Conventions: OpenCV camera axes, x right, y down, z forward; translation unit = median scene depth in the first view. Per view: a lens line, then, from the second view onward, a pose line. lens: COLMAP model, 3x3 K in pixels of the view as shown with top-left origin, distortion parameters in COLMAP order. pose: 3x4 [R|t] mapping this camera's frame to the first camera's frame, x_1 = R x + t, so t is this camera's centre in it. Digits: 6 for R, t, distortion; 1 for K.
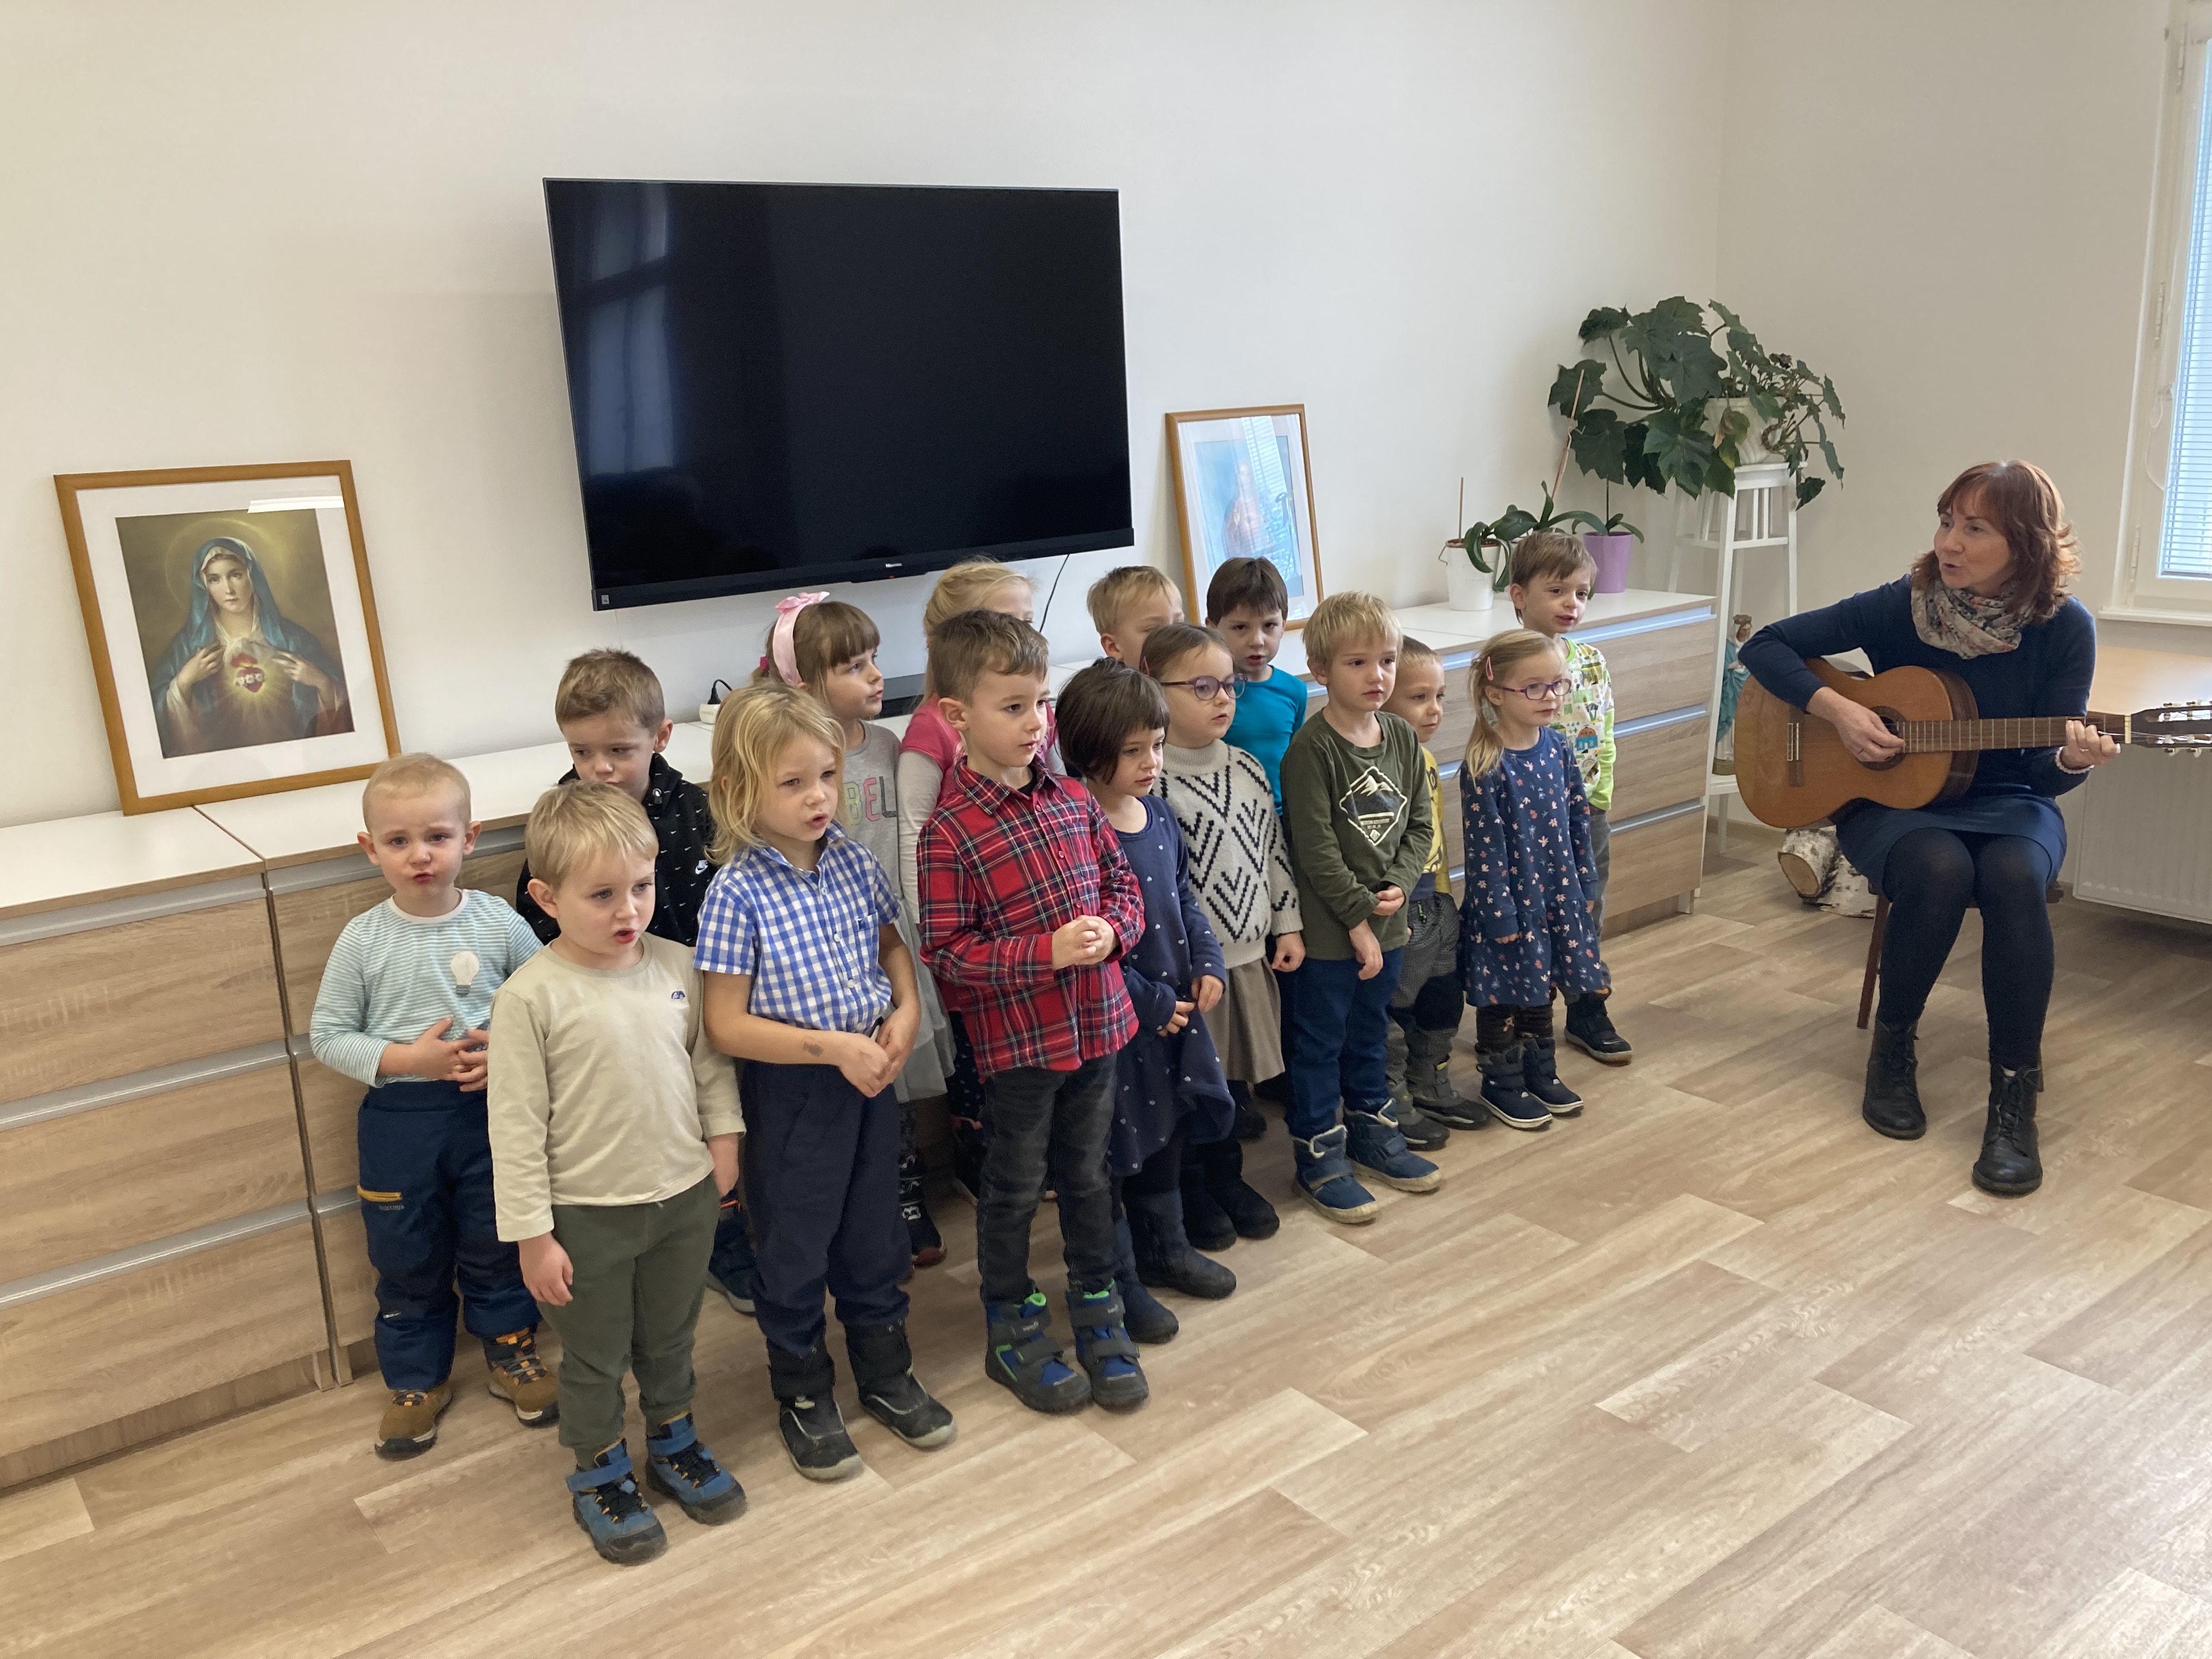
lens RADIAL K [[1818.7, 0, 1106.0], [0, 1818.7, 829.5], [0, 0, 1]] dist [-0.001070, 0.027977]
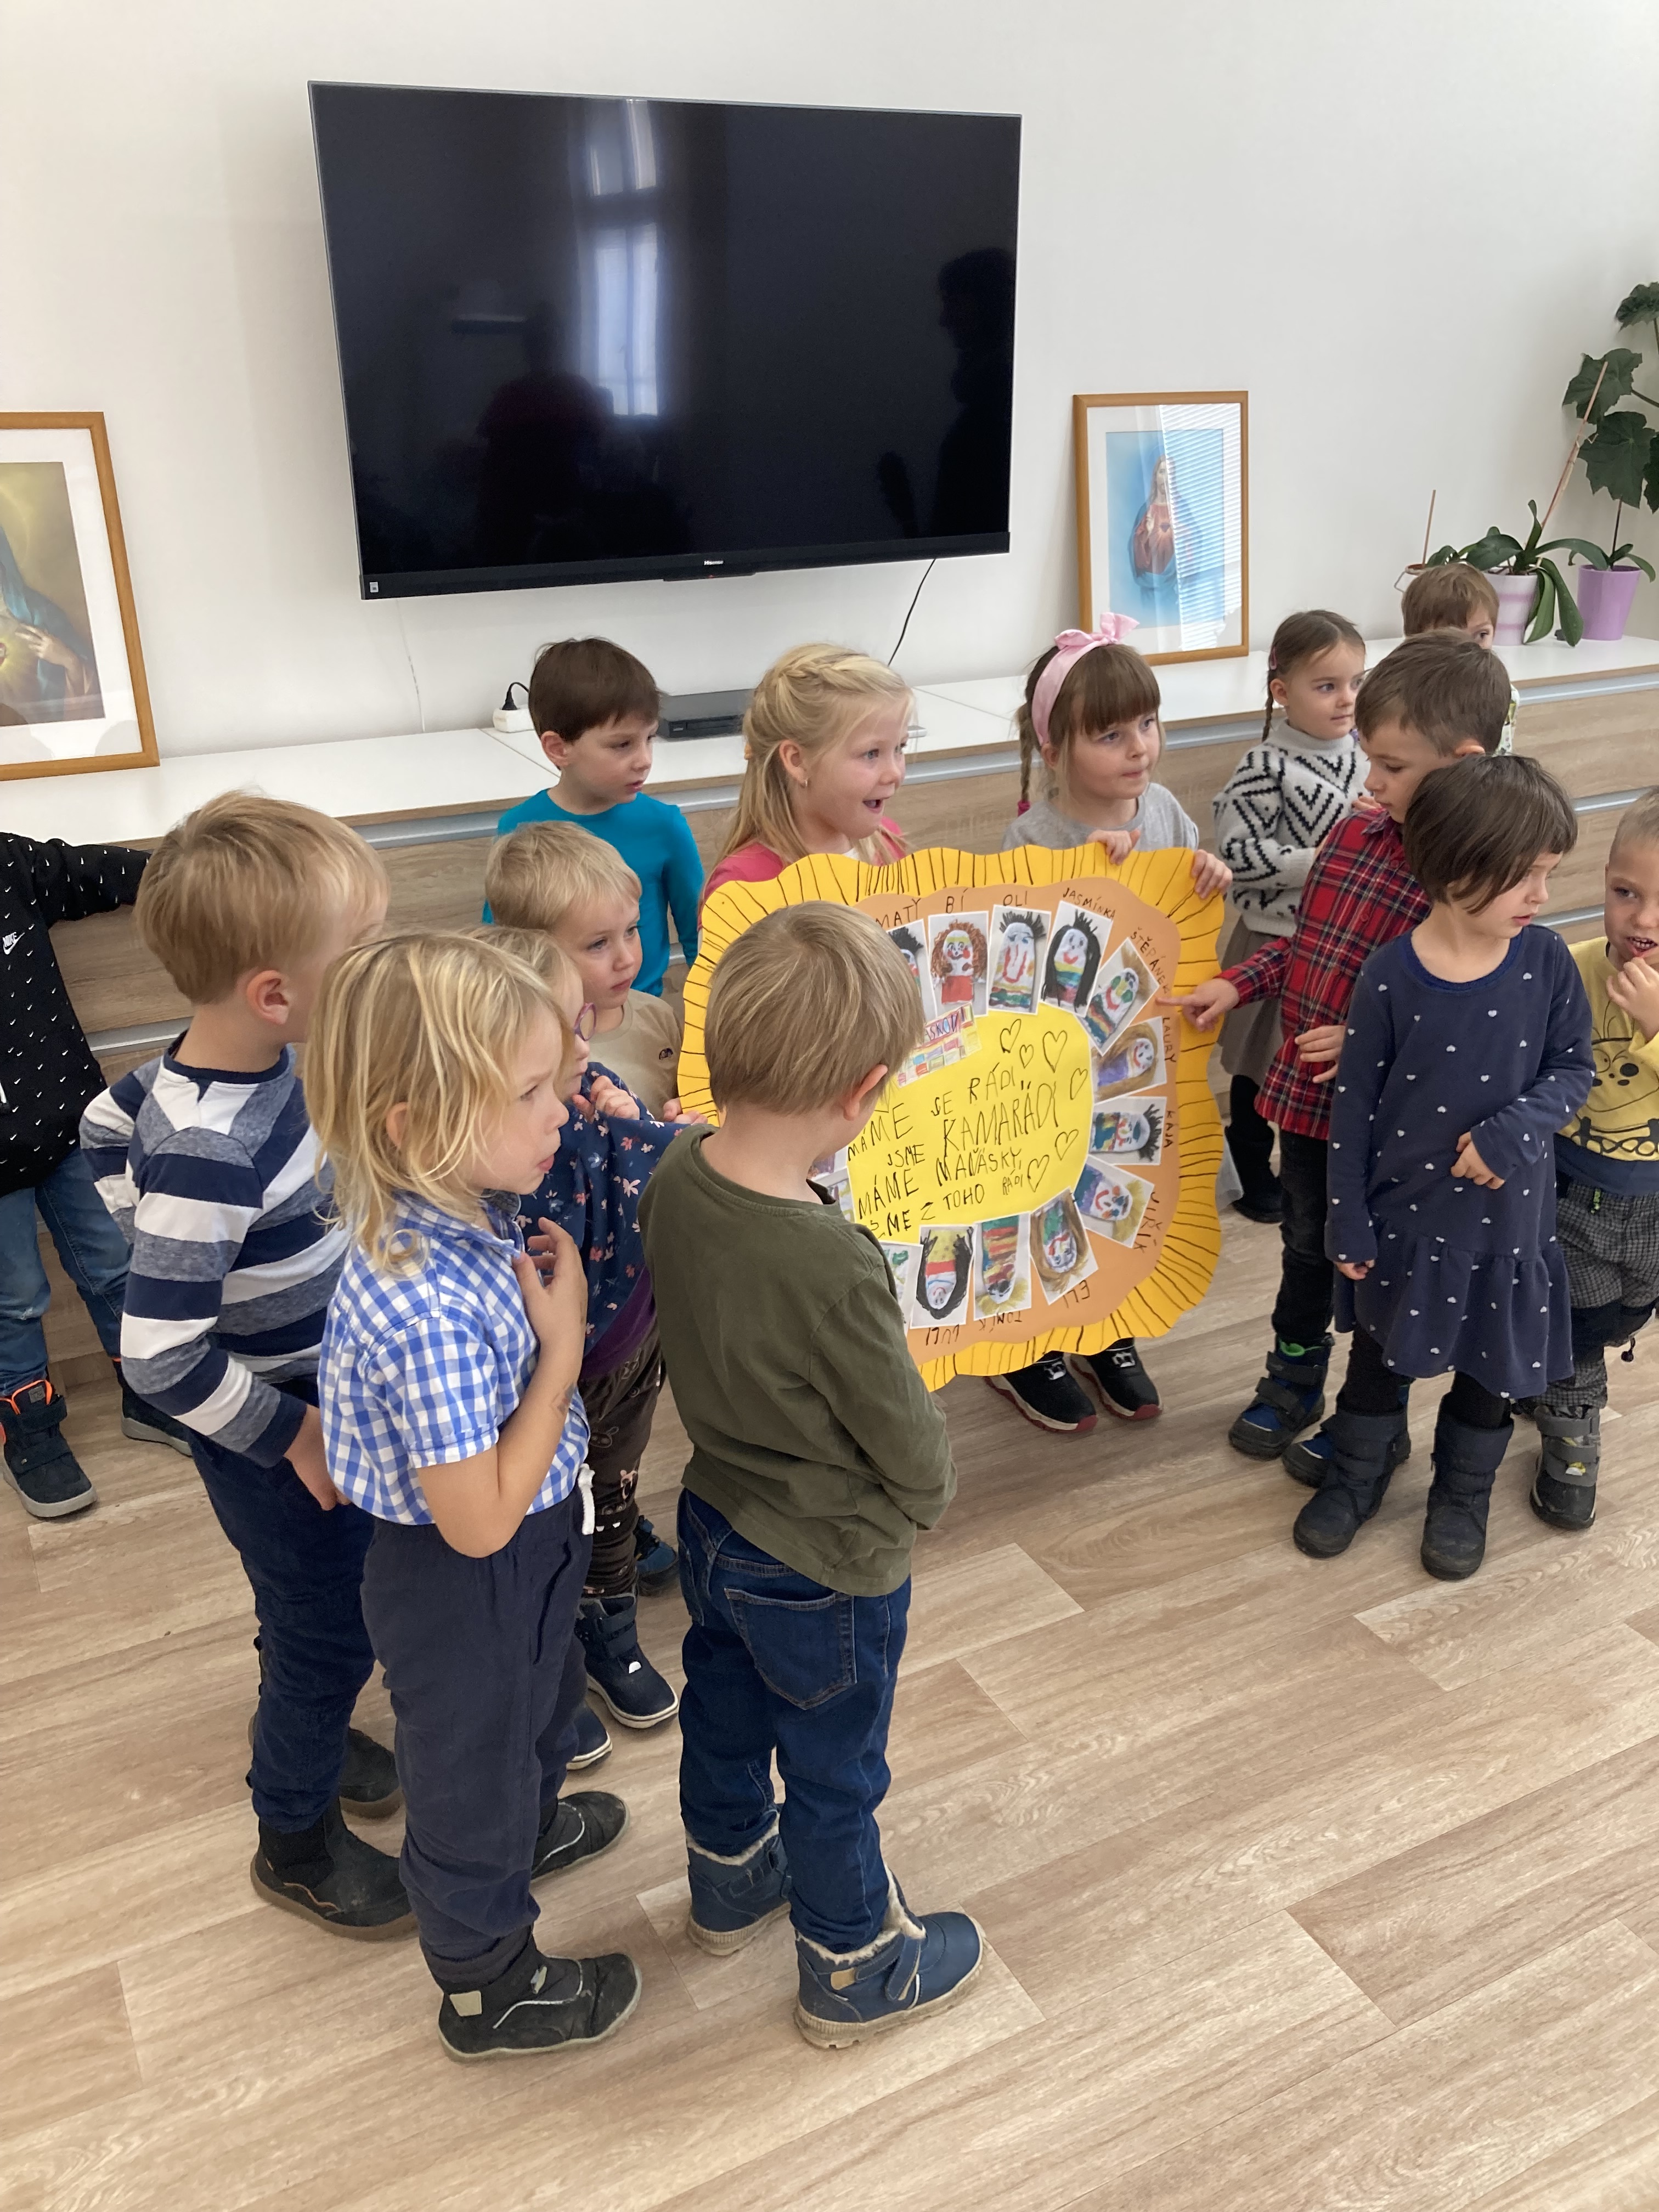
lens RADIAL K [[1829.6, 0, 820.1], [0, 1829.6, 1098.7], [0, 0, 1]] dist [-0.014376, 0.042467]
pose [[0.983313, 0.105559, -0.148162, 0.127444], [-0.081264, 0.983537, 0.161404, -0.051698], [0.162761, -0.146670, 0.975703, 0.145956]]
